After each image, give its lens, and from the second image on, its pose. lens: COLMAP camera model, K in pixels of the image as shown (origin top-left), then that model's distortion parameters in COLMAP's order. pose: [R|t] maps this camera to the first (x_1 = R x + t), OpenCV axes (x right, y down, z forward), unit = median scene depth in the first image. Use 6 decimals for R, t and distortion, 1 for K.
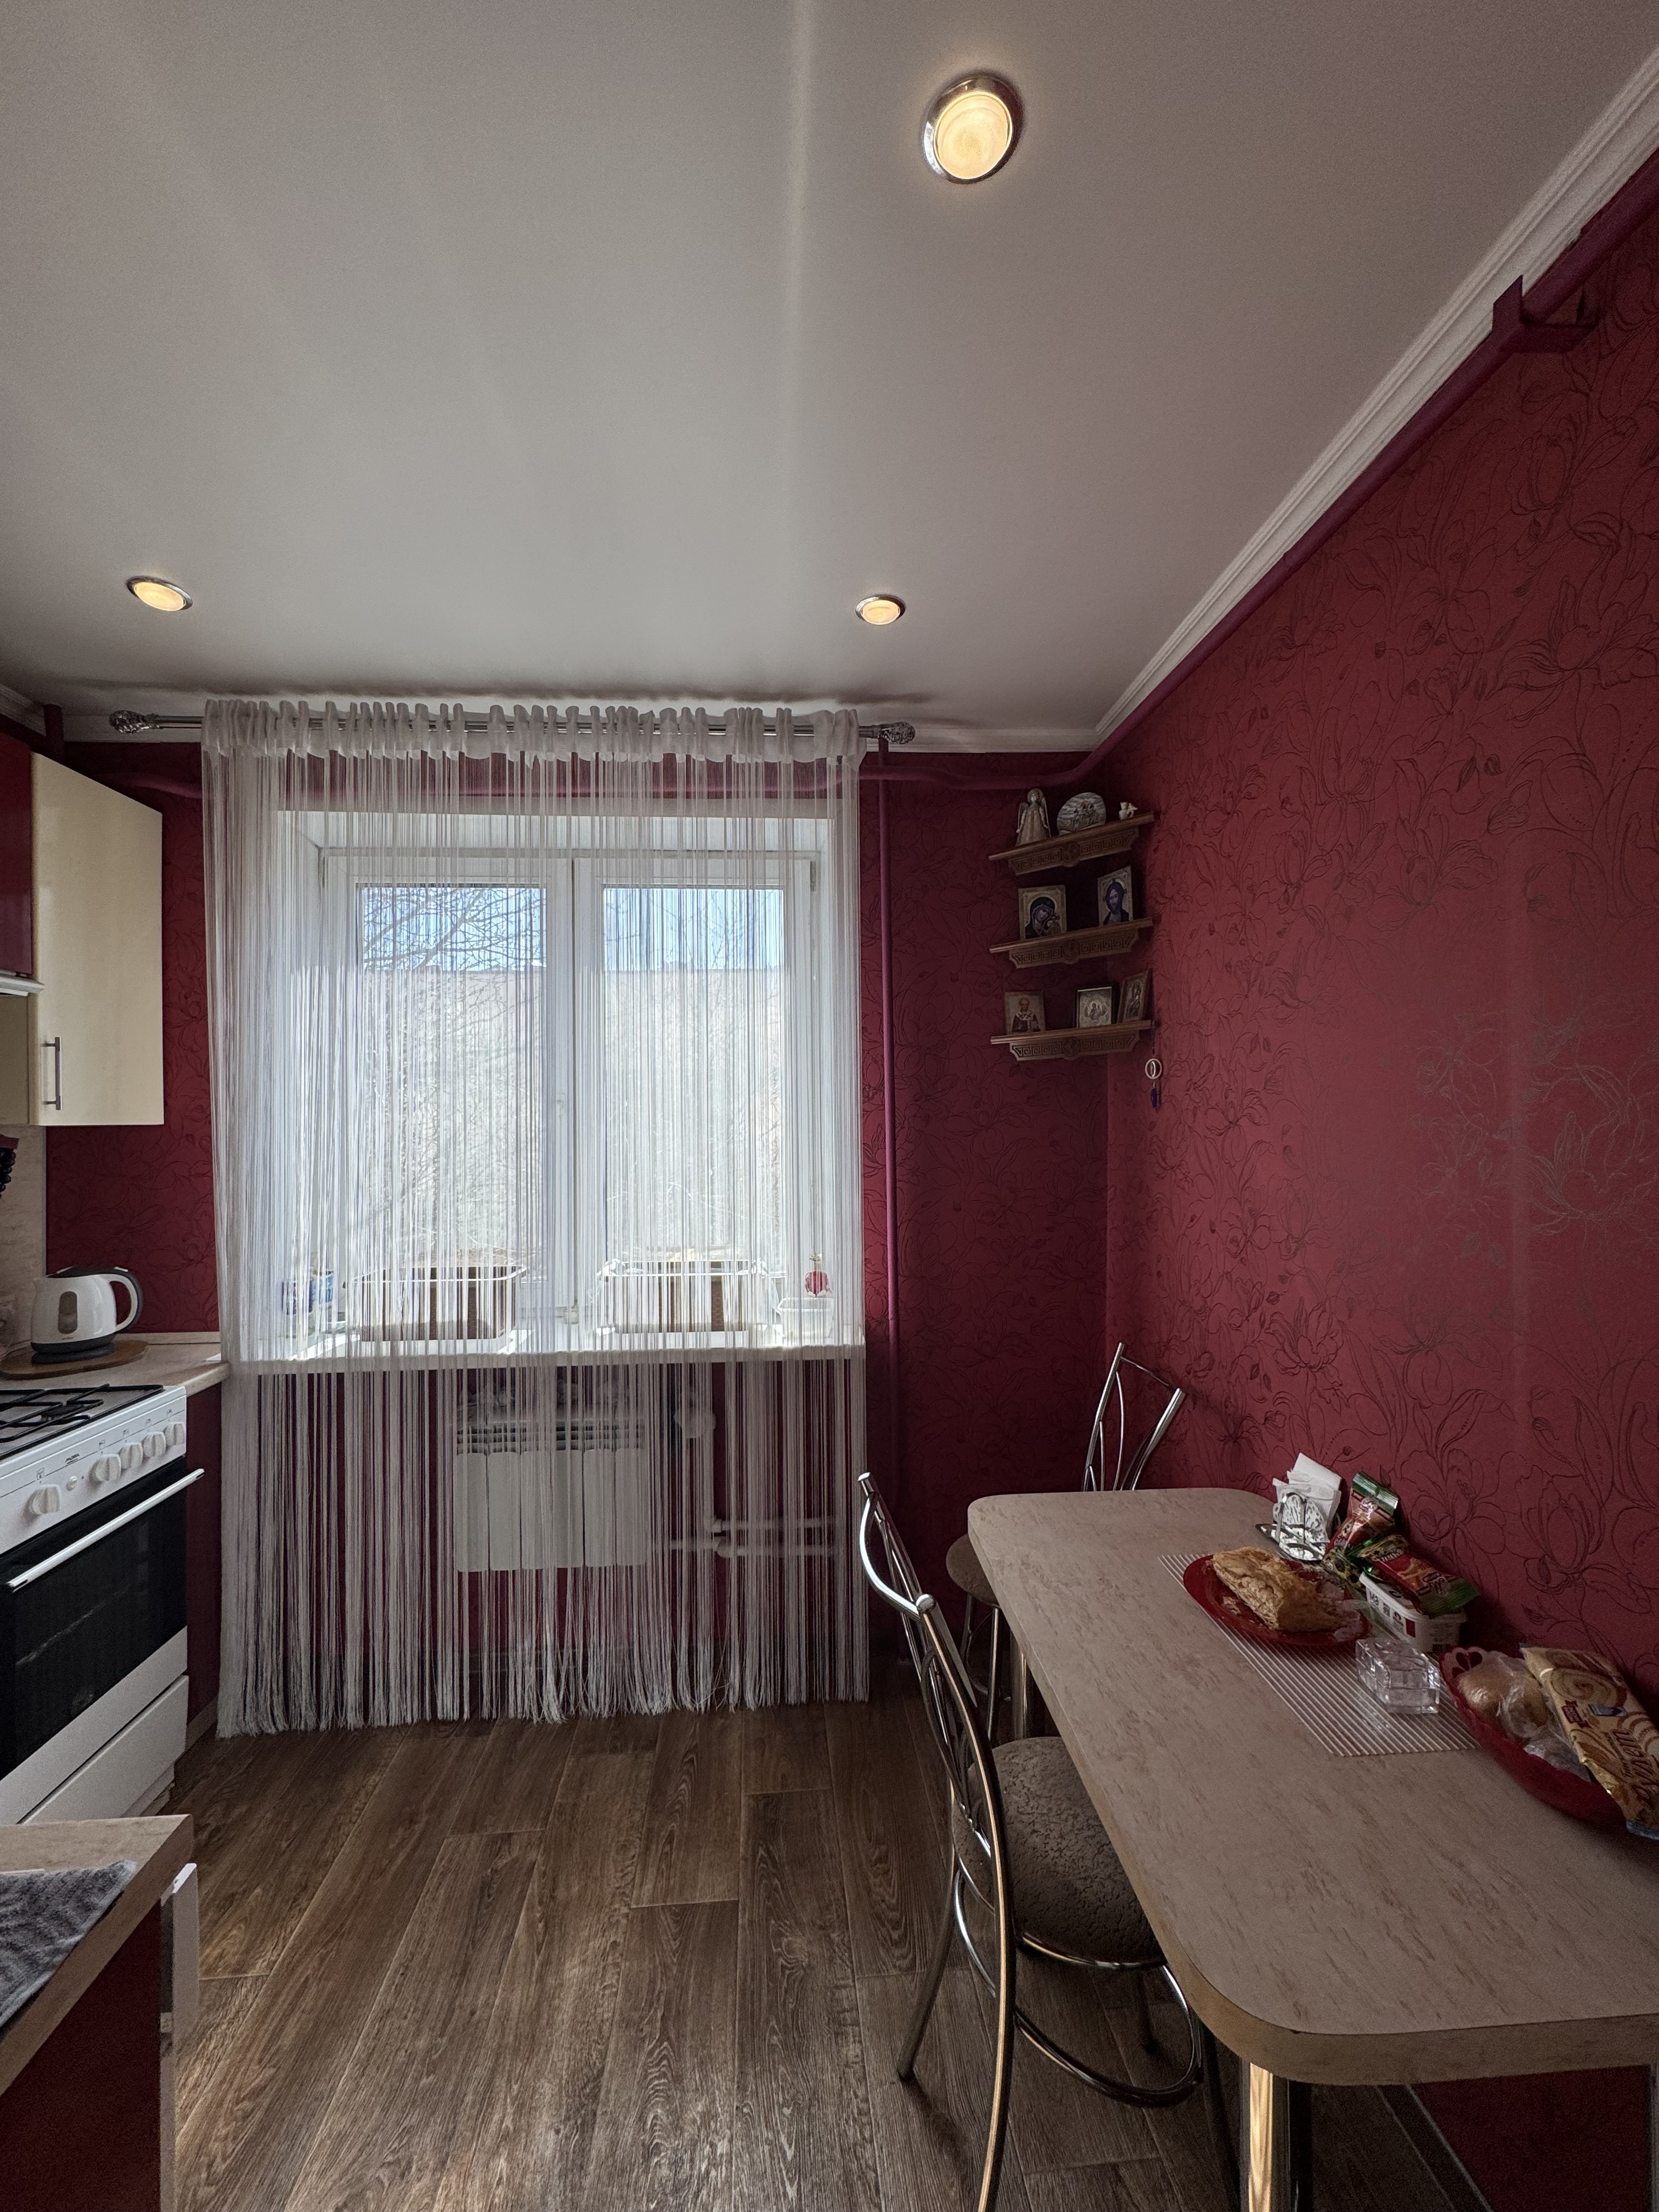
lens RADIAL K [[881.7, 0, 831.0], [0, 881.7, 1103.9], [0, 0, 1]] dist [-0.002399, 0.000366]
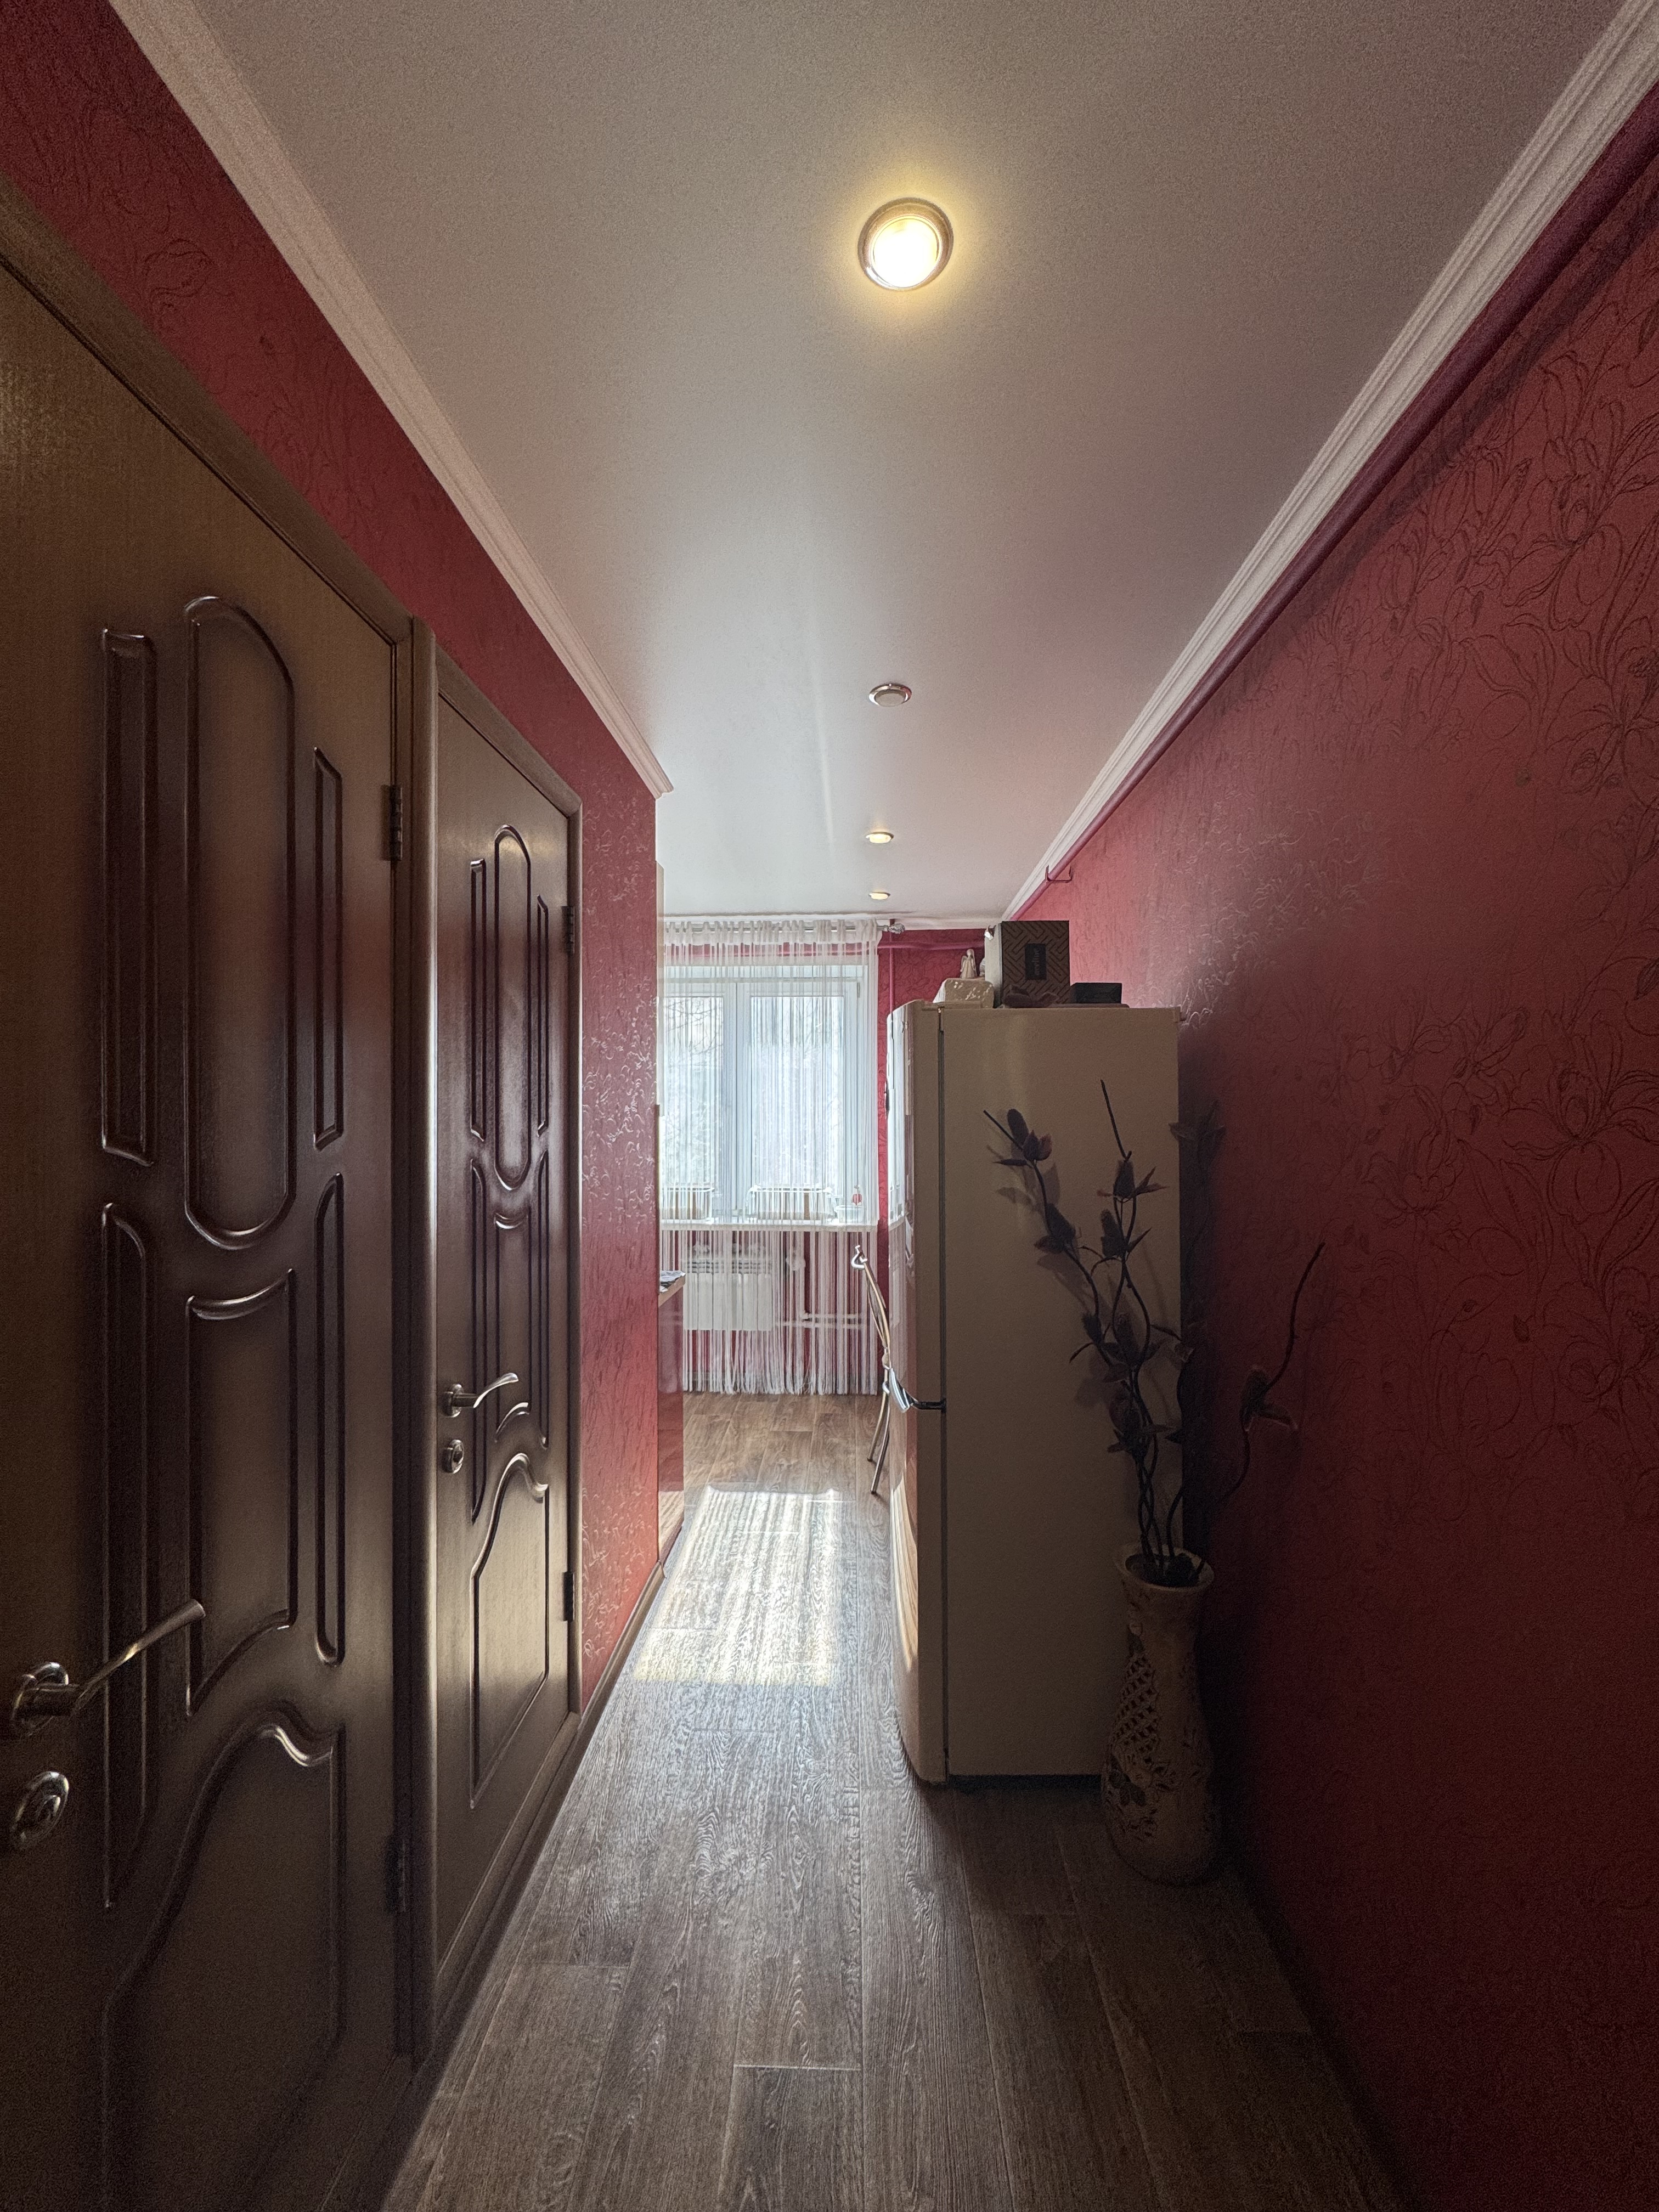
lens RADIAL K [[882.3, 0, 825.3], [0, 882.3, 1102.9], [0, 0, 1]] dist [-0.002232, -0.000163]
pose [[0.993470, 0.009902, -0.113660, 0.150072], [-0.008707, 0.999902, 0.011005, -0.037535], [0.113758, -0.009943, 0.993459, -1.072491]]
